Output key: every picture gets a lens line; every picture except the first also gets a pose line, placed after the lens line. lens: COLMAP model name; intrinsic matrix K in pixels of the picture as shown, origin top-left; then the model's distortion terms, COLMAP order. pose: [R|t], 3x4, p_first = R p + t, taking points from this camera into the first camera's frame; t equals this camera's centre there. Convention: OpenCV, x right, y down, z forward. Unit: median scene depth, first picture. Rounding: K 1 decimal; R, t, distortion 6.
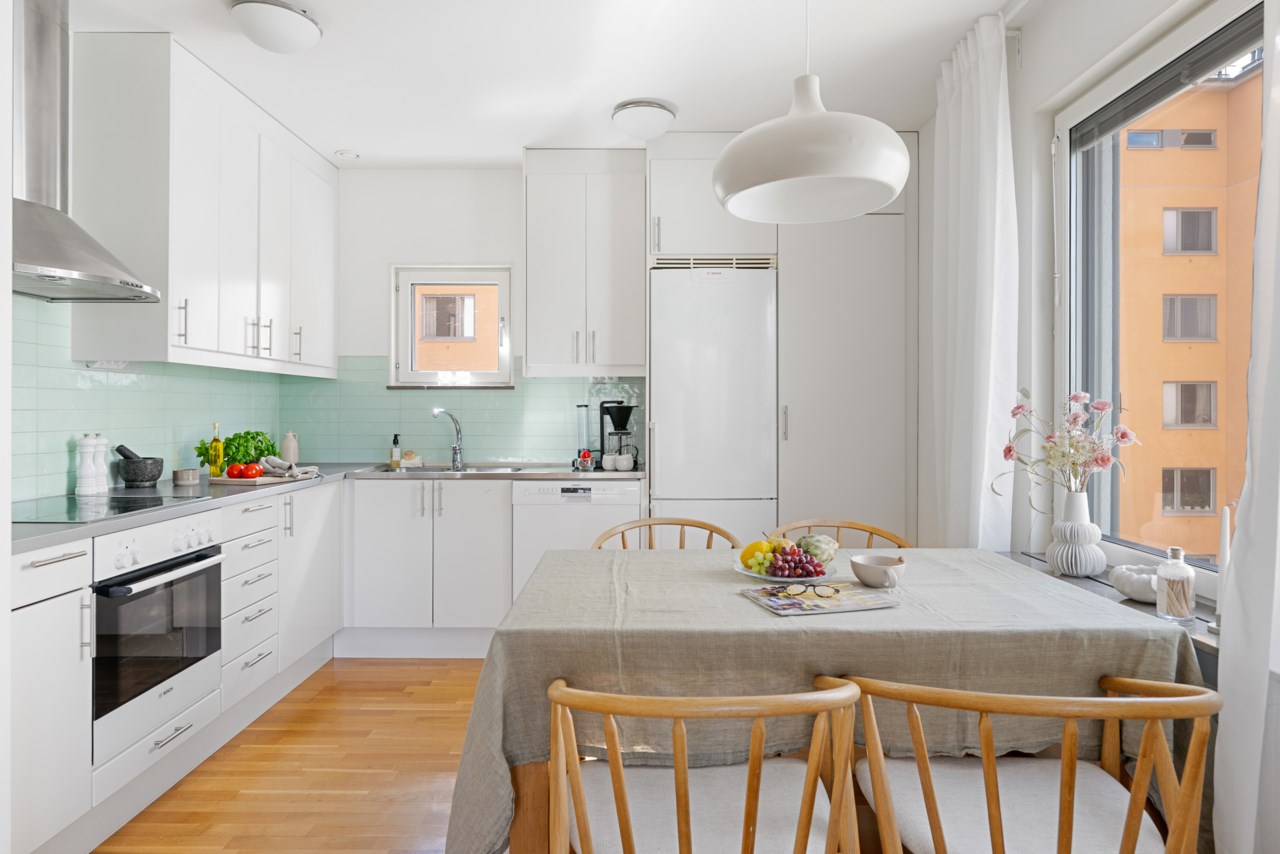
lens RADIAL K [[758.6, 0, 639.8], [0, 758.6, 423.3], [0, 0, 1]] dist [-0.001411, -0.001710]
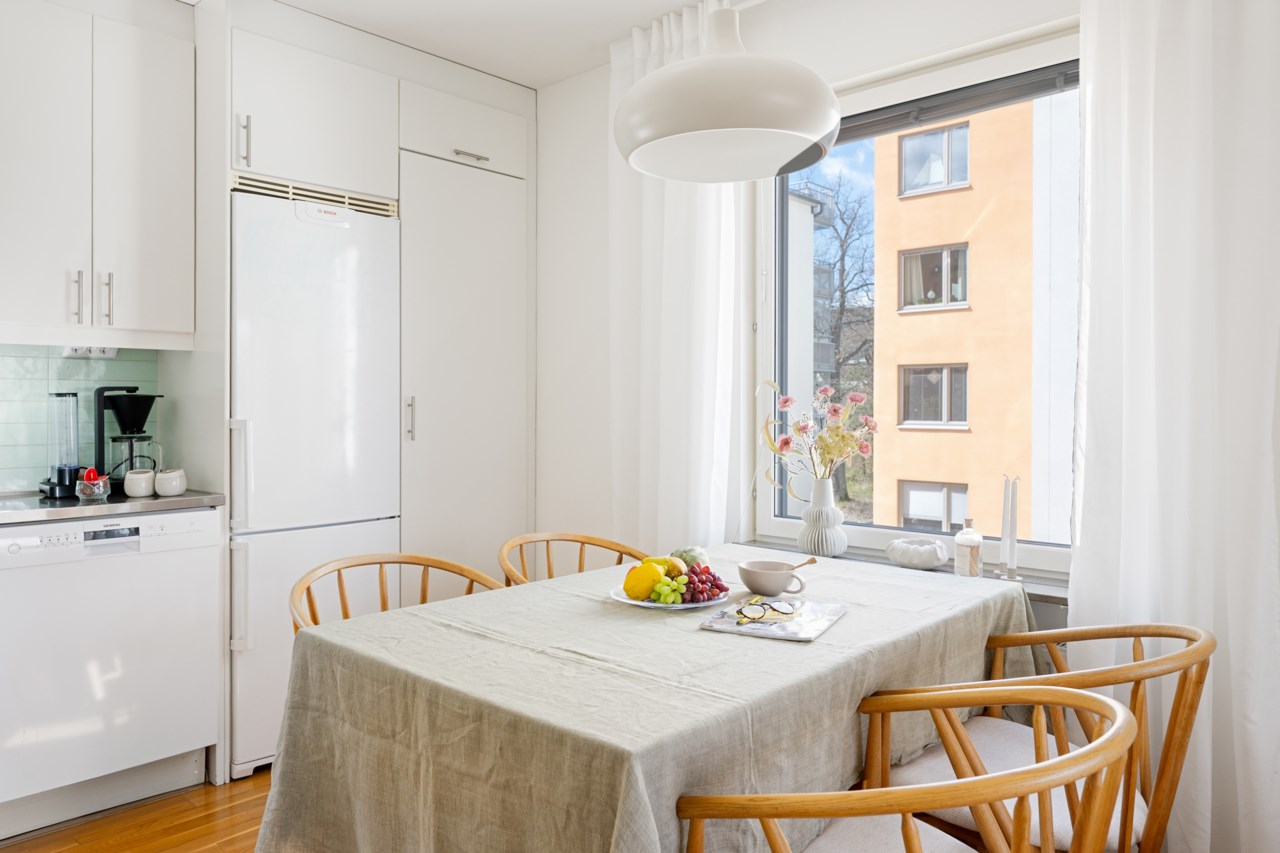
lens RADIAL K [[872.6, 0, 639.4], [0, 872.6, 418.5], [0, 0, 1]] dist [0.004063, 0.000710]
pose [[0.678640, -0.013772, 0.734342, -0.307346], [0.011621, 0.999900, 0.008013, -0.004515], [-0.734380, 0.003096, 0.678732, 0.214638]]
